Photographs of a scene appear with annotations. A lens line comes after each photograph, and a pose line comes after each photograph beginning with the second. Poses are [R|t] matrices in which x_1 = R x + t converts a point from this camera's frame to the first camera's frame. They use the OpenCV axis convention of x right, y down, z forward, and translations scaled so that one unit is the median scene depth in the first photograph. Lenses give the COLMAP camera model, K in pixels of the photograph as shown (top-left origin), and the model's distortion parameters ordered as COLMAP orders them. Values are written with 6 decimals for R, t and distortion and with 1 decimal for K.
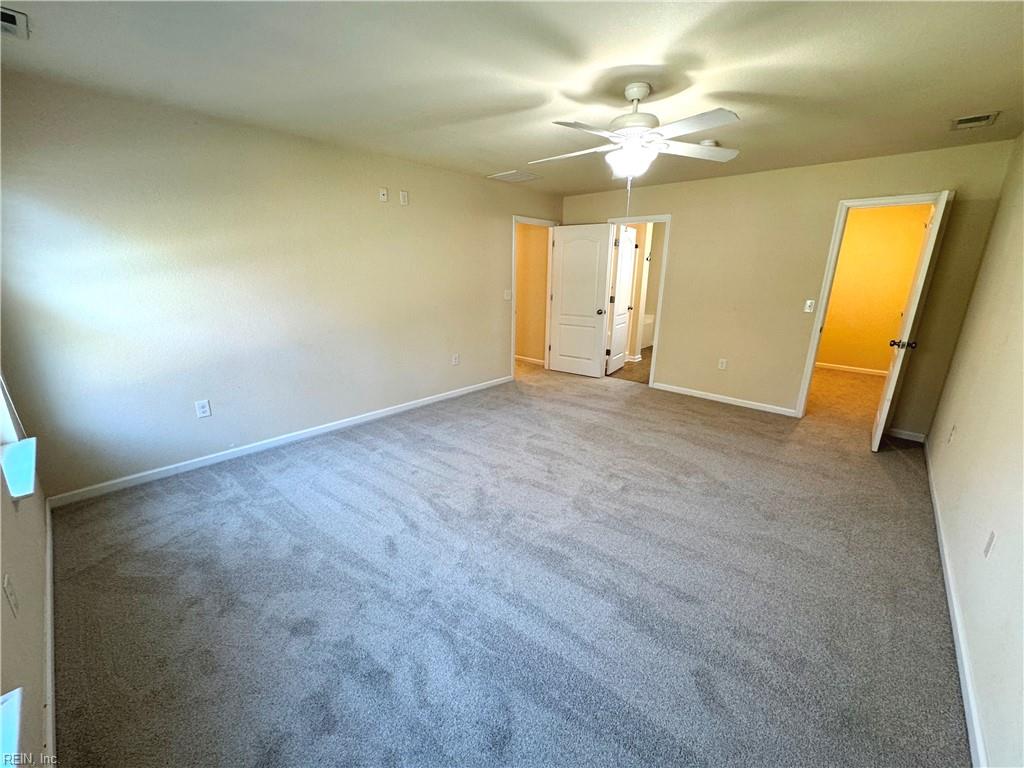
lens RADIAL K [[412.1, 0, 510.3], [0, 412.1, 385.0], [0, 0, 1]] dist [0.002904, -0.000444]
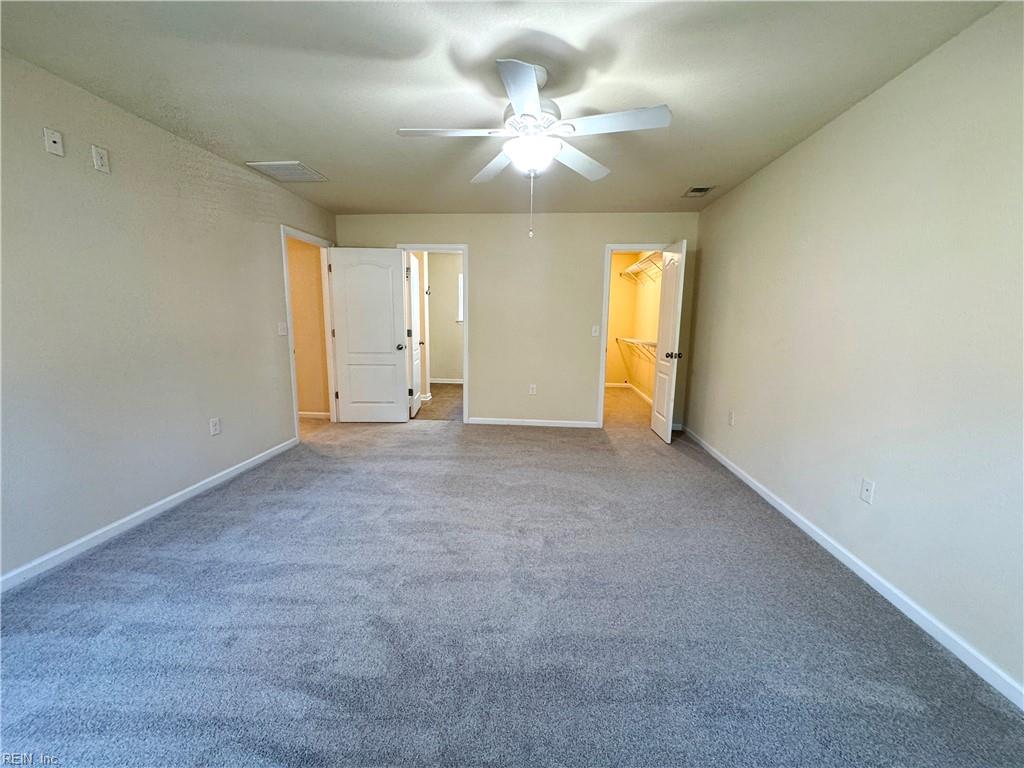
lens RADIAL K [[412.1, 0, 511.4], [0, 412.1, 383.5], [0, 0, 1]] dist [0.002904, -0.000444]
pose [[0.790249, -0.096708, 0.605106, -0.183563], [0.162255, 0.985246, -0.054437, -0.020968], [-0.590914, 0.141200, 0.794281, 0.247951]]
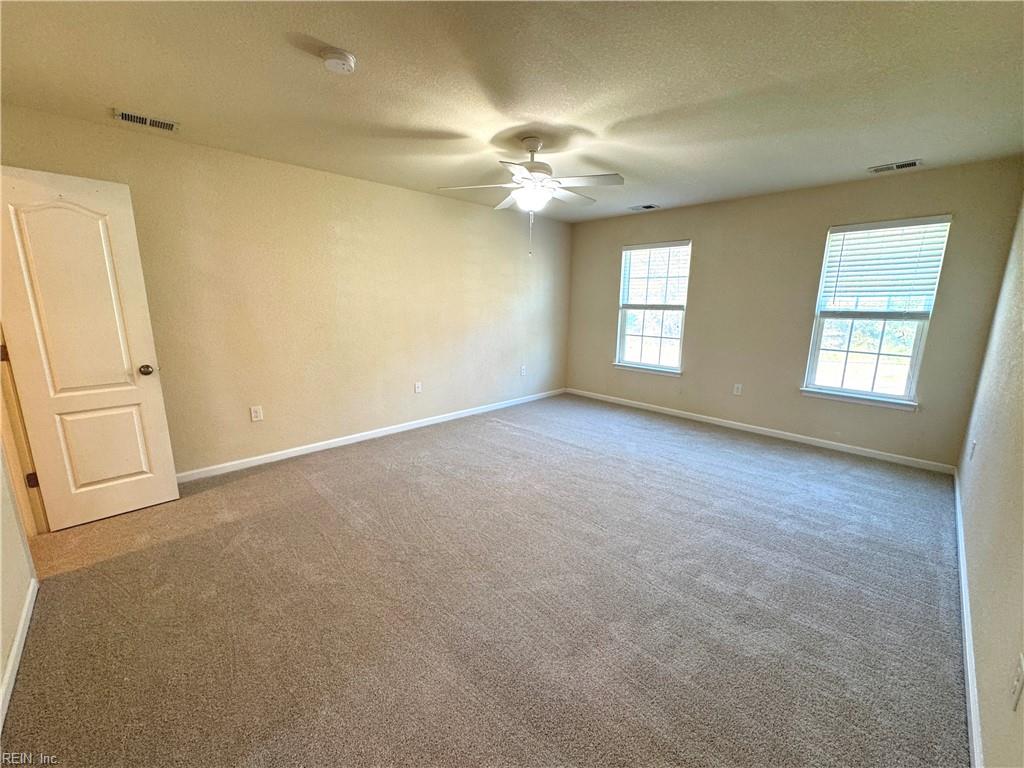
lens RADIAL K [[412.1, 0, 511.1], [0, 412.1, 389.5], [0, 0, 1]] dist [0.002904, -0.000444]
pose [[-0.997830, -0.031131, 0.058012, 0.158533], [0.000070, 0.880637, 0.473792, -0.375683], [-0.065837, 0.472768, -0.878724, 1.402635]]
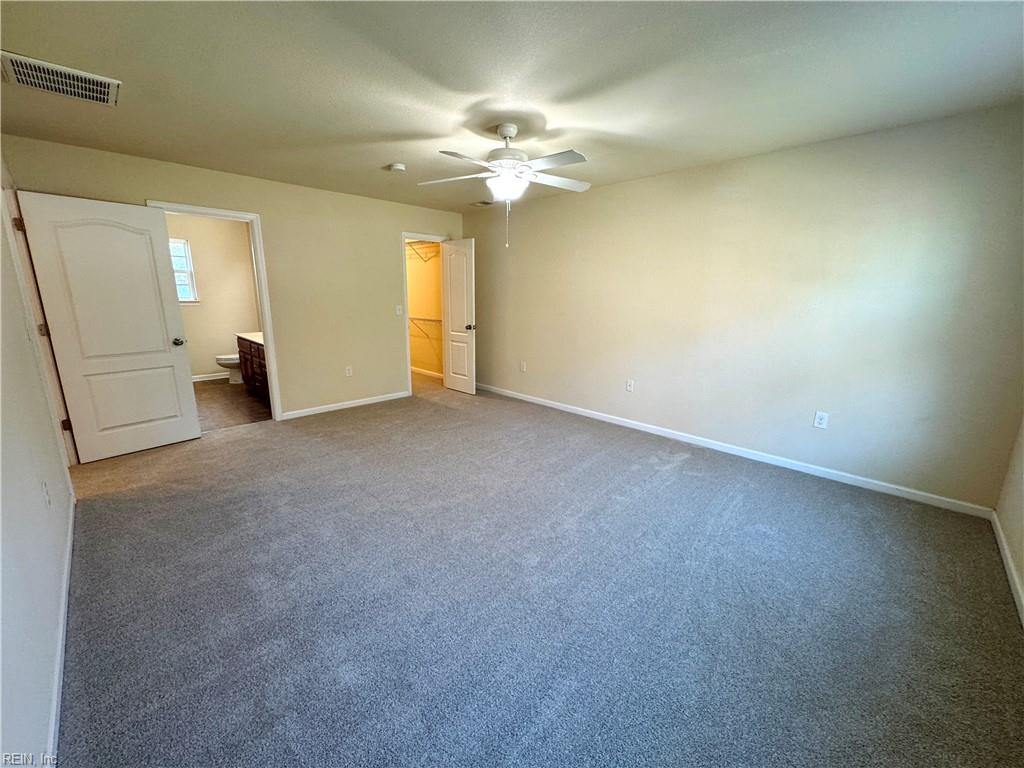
lens RADIAL K [[412.1, 0, 514.3], [0, 412.1, 383.2], [0, 0, 1]] dist [0.002904, -0.000444]
pose [[0.035798, -0.225352, 0.973619, -0.588003], [0.263356, 0.941934, 0.208335, -0.154065], [-0.964034, 0.248950, 0.093067, 0.608497]]
